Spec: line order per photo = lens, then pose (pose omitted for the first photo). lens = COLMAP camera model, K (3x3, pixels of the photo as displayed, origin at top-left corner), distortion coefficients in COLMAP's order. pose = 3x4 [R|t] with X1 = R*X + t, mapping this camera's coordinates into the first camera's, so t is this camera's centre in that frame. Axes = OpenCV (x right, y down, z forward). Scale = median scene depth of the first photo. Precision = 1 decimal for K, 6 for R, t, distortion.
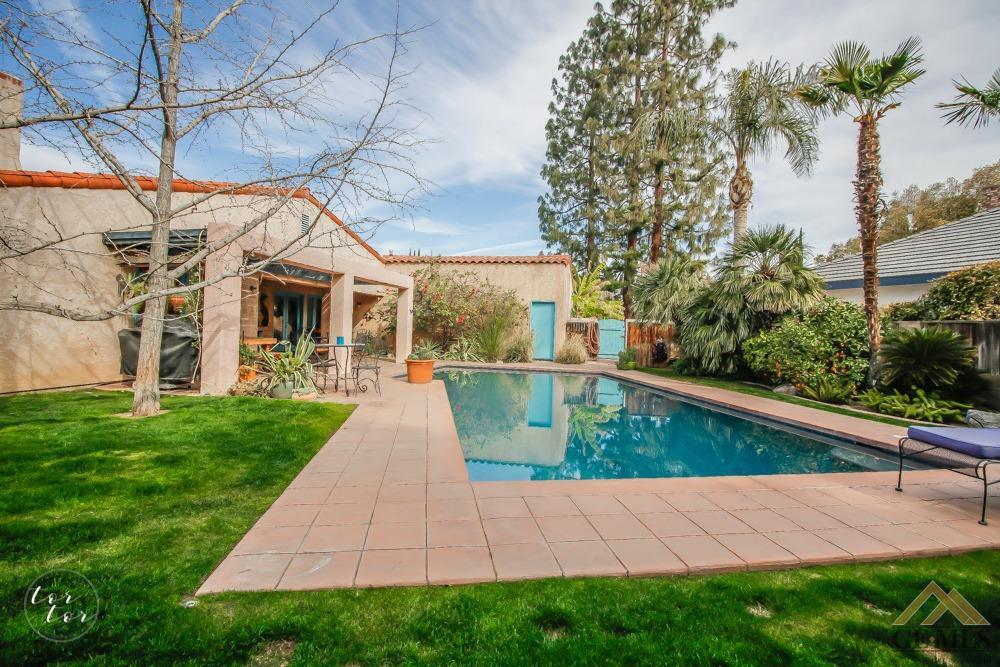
lens RADIAL K [[465.0, 0, 497.0], [0, 465.0, 326.0], [0, 0, 1]] dist [-0.000151, -0.000152]
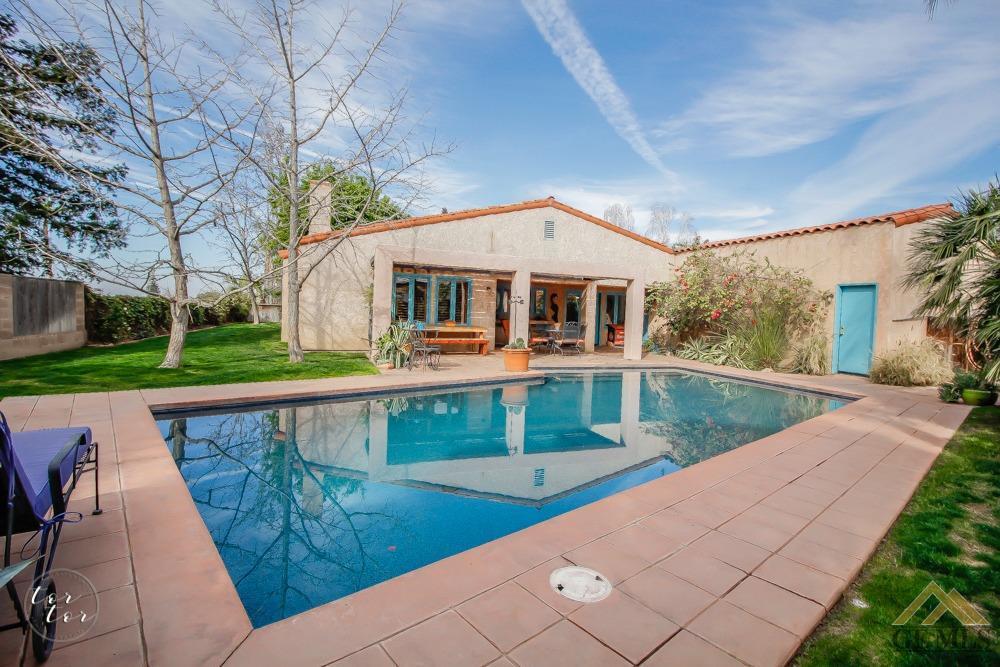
lens RADIAL K [[465.0, 0, 497.0], [0, 465.0, 326.0], [0, 0, 1]] dist [-0.000151, -0.000152]
pose [[0.529485, 0.011553, -0.848241, 0.404829], [-0.018003, 0.999835, 0.002380, 0.012286], [0.848128, 0.014011, 0.529605, 0.259457]]
